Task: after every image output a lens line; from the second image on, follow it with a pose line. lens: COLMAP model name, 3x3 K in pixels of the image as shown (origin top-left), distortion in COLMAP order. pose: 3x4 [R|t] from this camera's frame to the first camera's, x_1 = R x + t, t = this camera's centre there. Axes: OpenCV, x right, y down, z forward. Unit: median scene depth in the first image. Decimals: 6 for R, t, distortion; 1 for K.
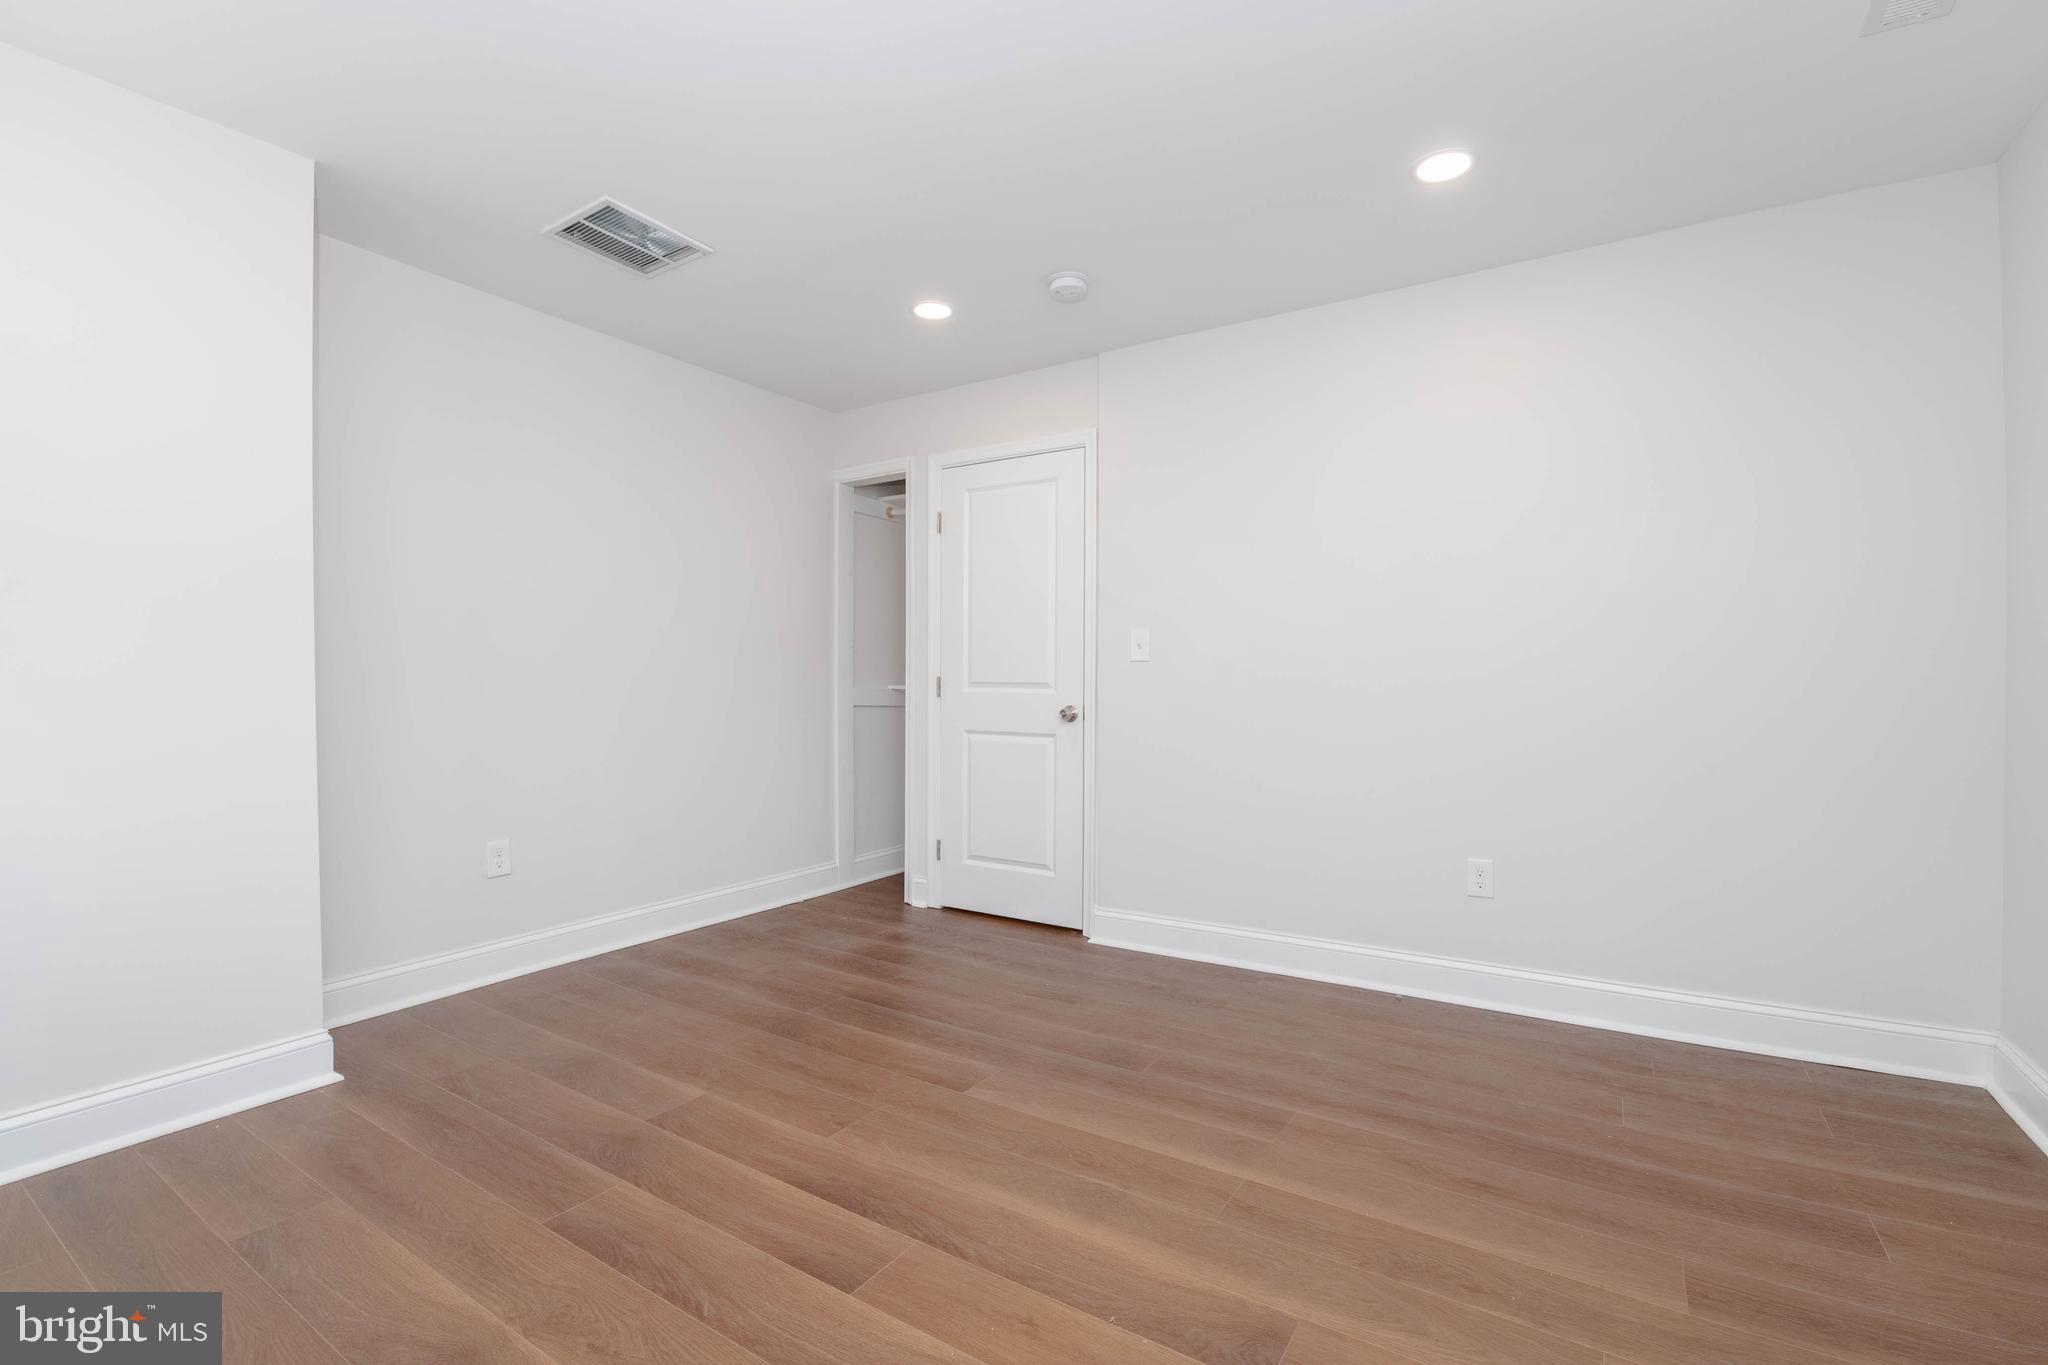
lens RADIAL K [[888.0, 0, 1055.8], [0, 888.0, 681.1], [0, 0, 1]] dist [-0.014474, -0.000329]
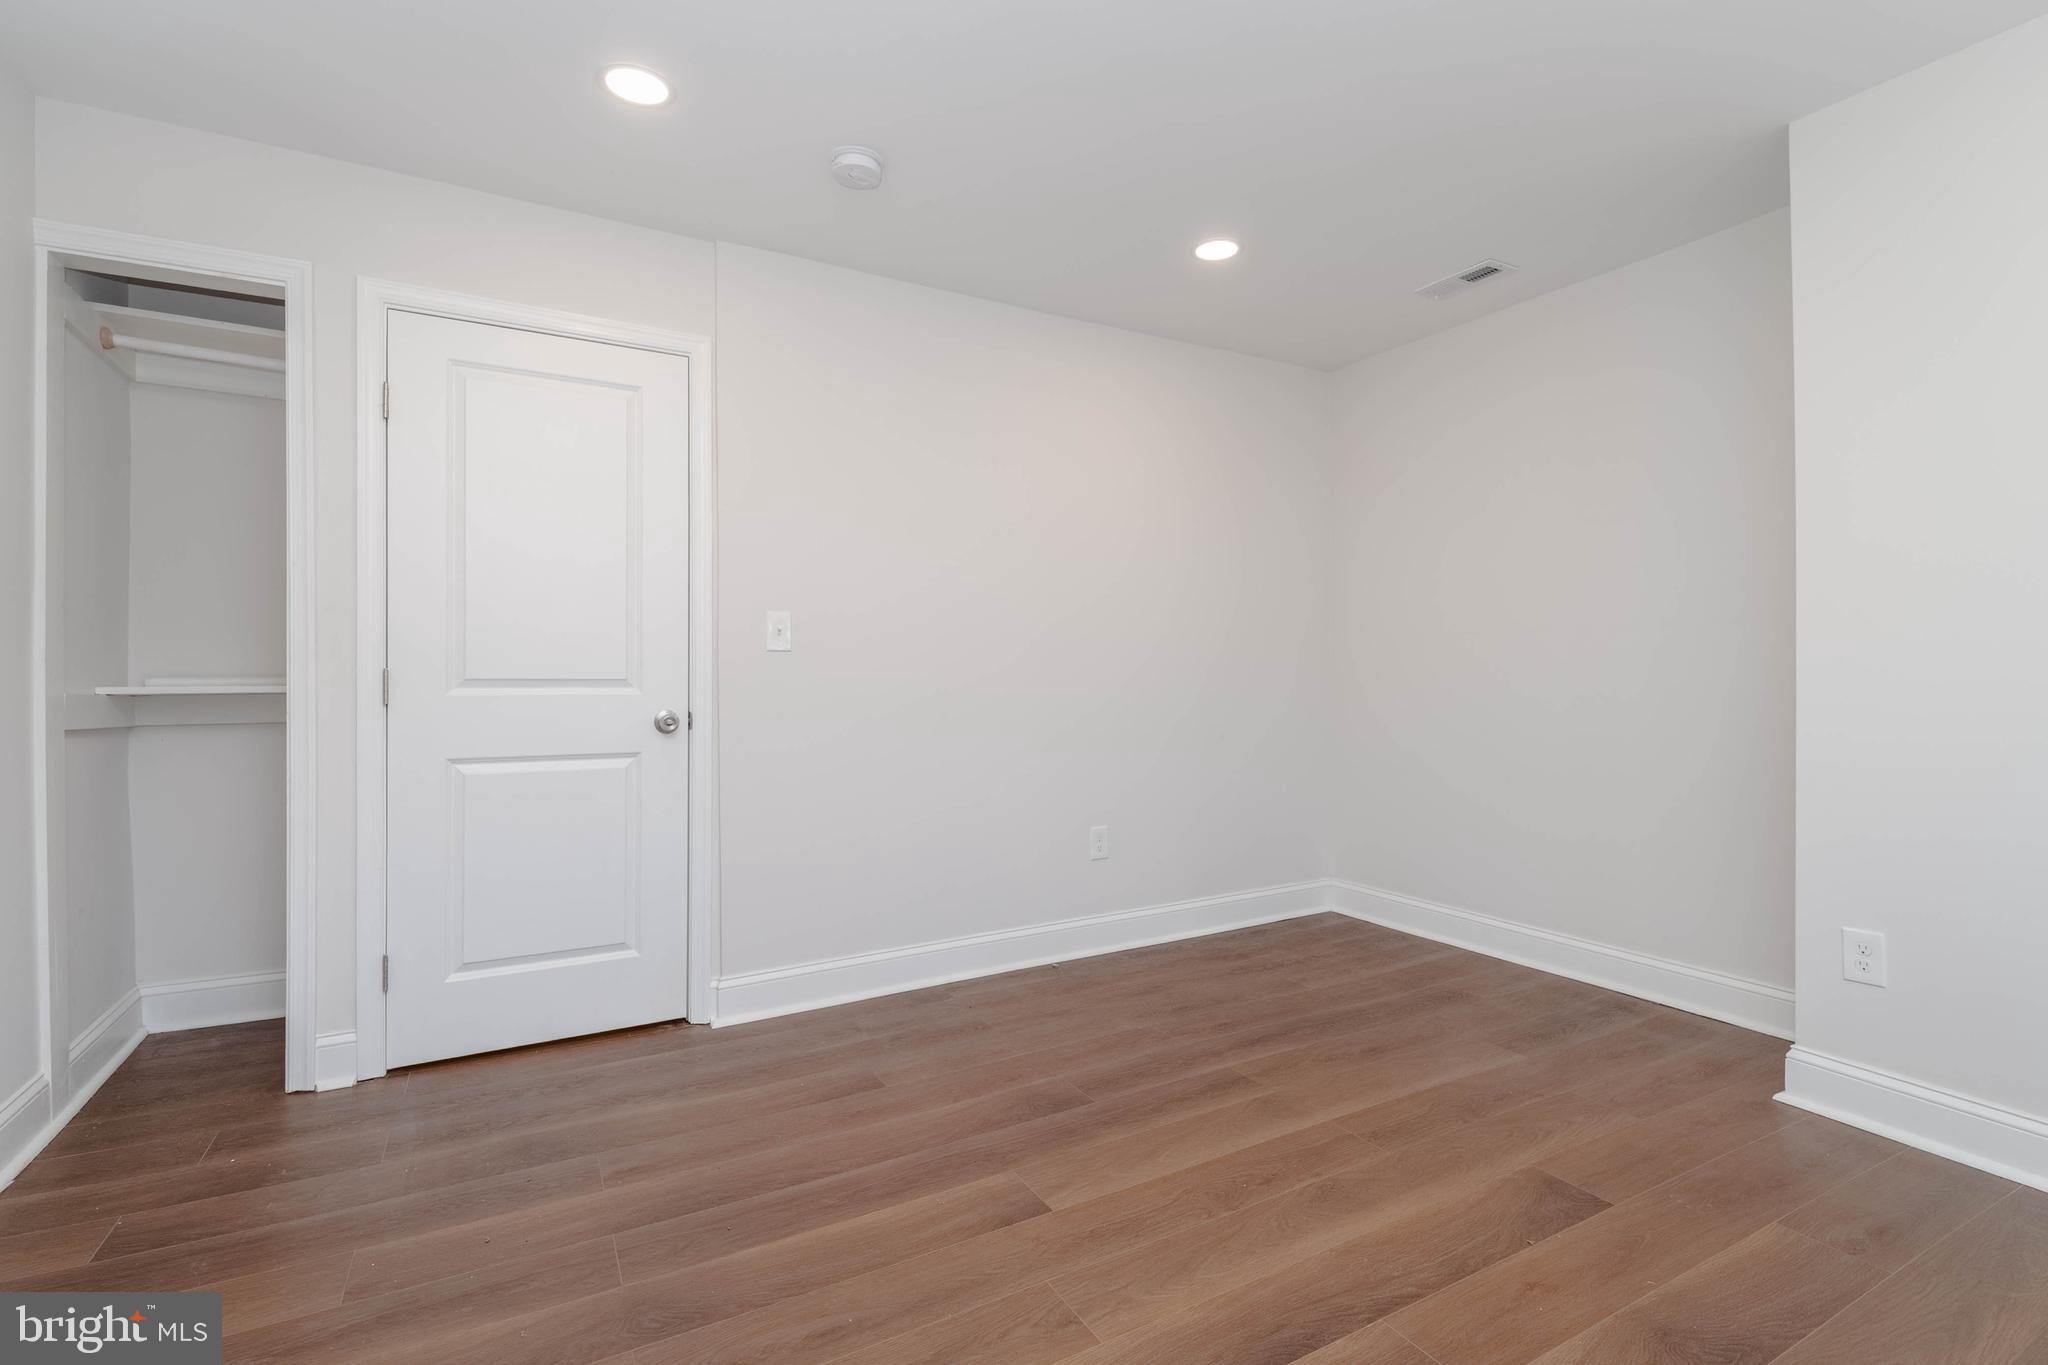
lens RADIAL K [[933.6, 0, 1024.3], [0, 933.6, 670.4], [0, 0, 1]] dist [0.008034, -0.000192]
pose [[0.487672, 0.000799, 0.873026, -0.801269], [0.004352, 0.999985, -0.003346, -0.001048], [-0.873016, 0.005432, 0.487661, 0.603830]]
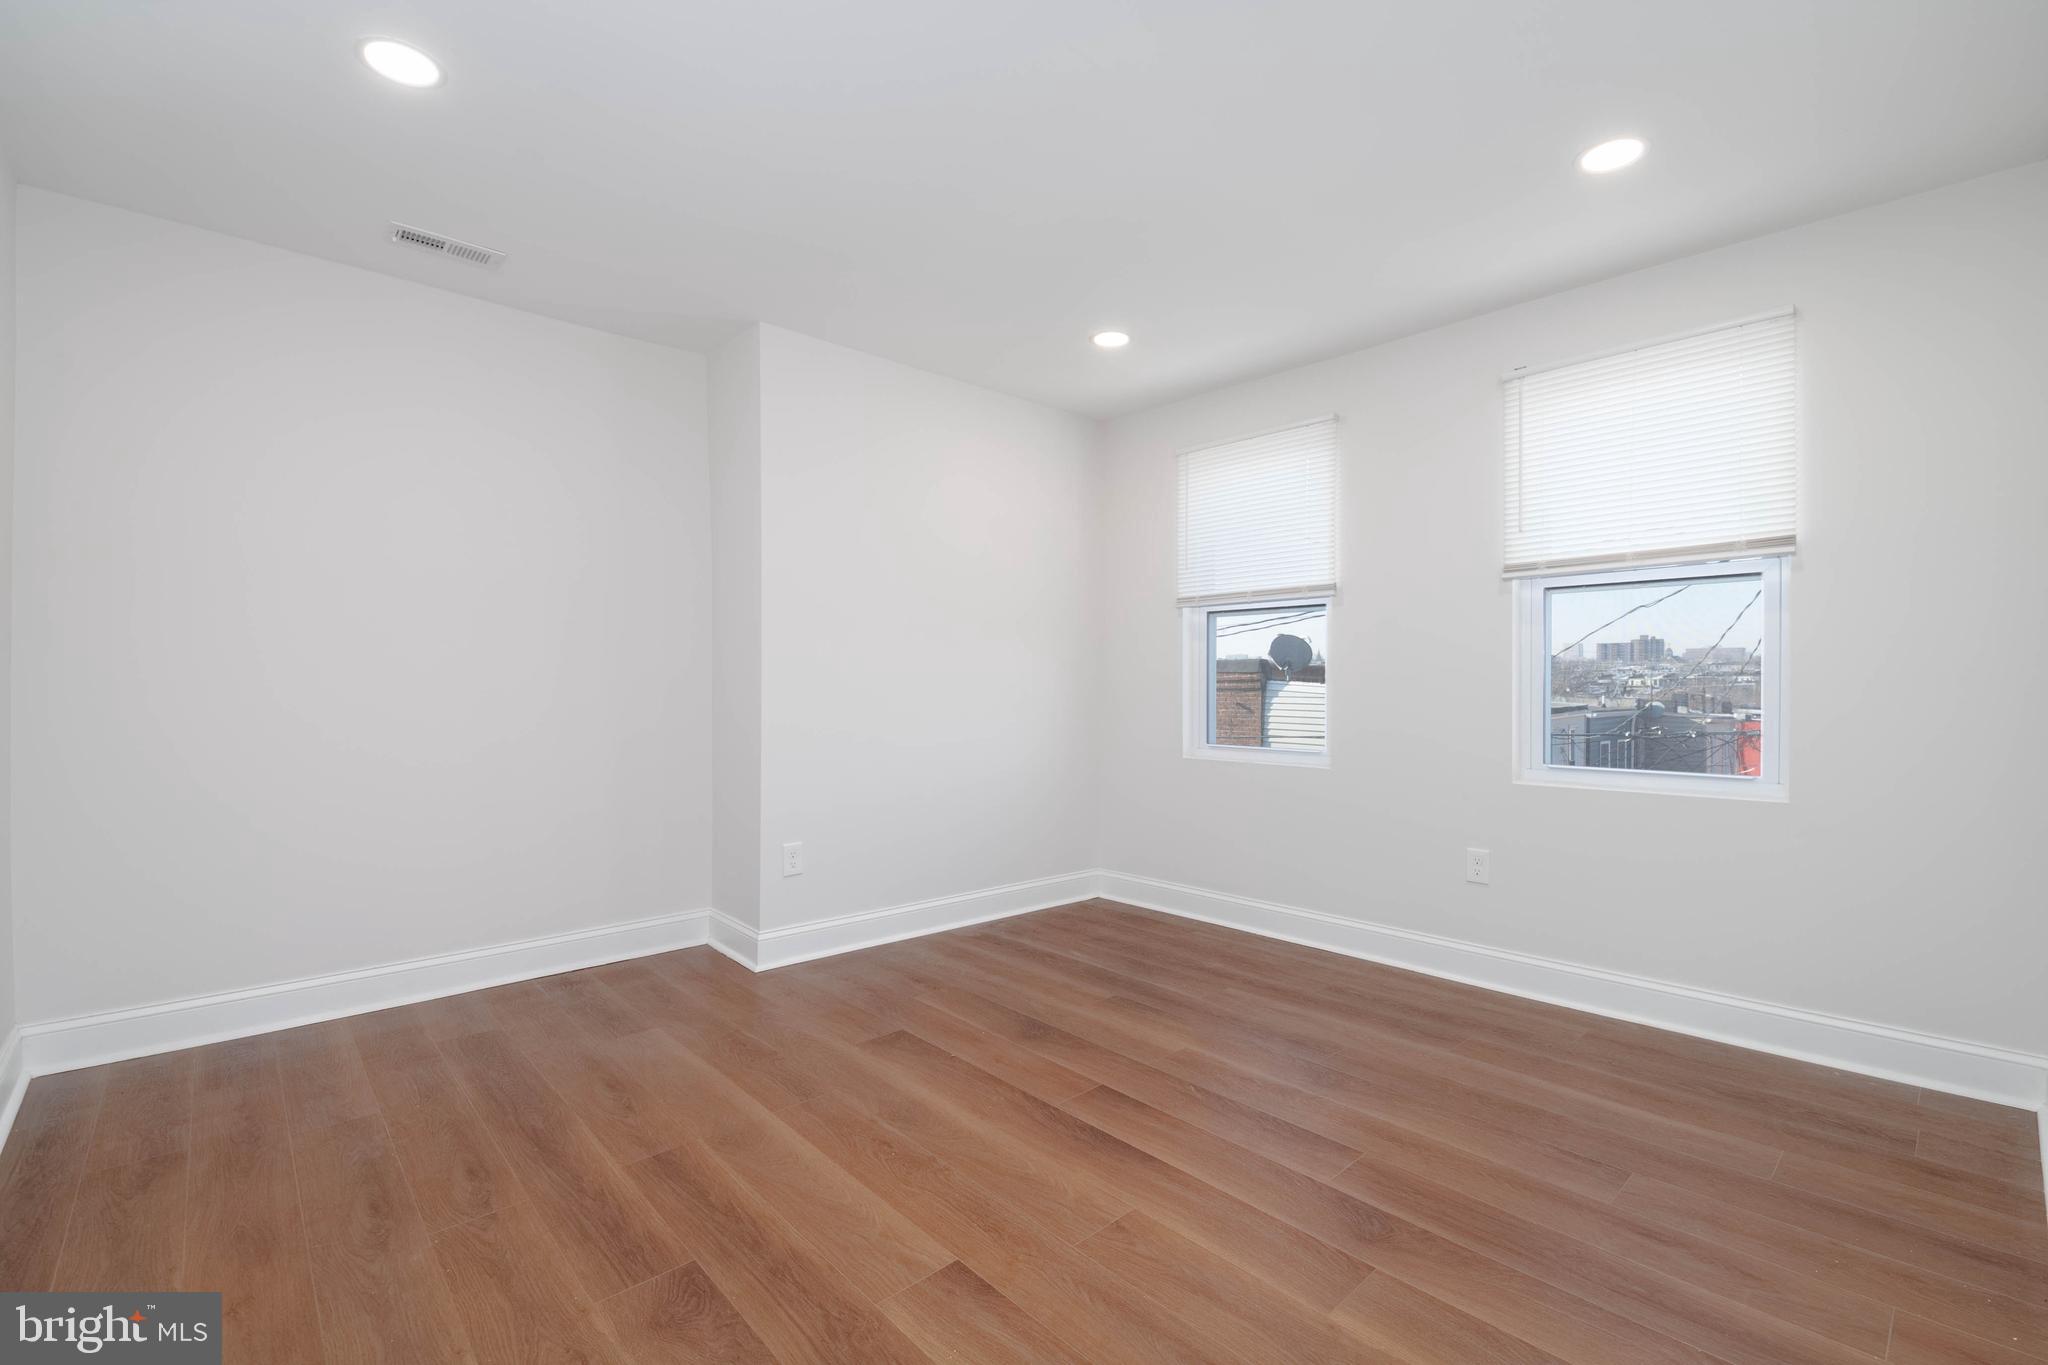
lens RADIAL K [[888.0, 0, 1055.8], [0, 888.0, 681.1], [0, 0, 1]] dist [-0.014474, -0.000329]
pose [[-0.966818, -0.001273, 0.255462, -0.353744], [-0.001540, 0.999998, -0.000848, -0.003976], [-0.255461, -0.001214, -0.966819, 1.620686]]
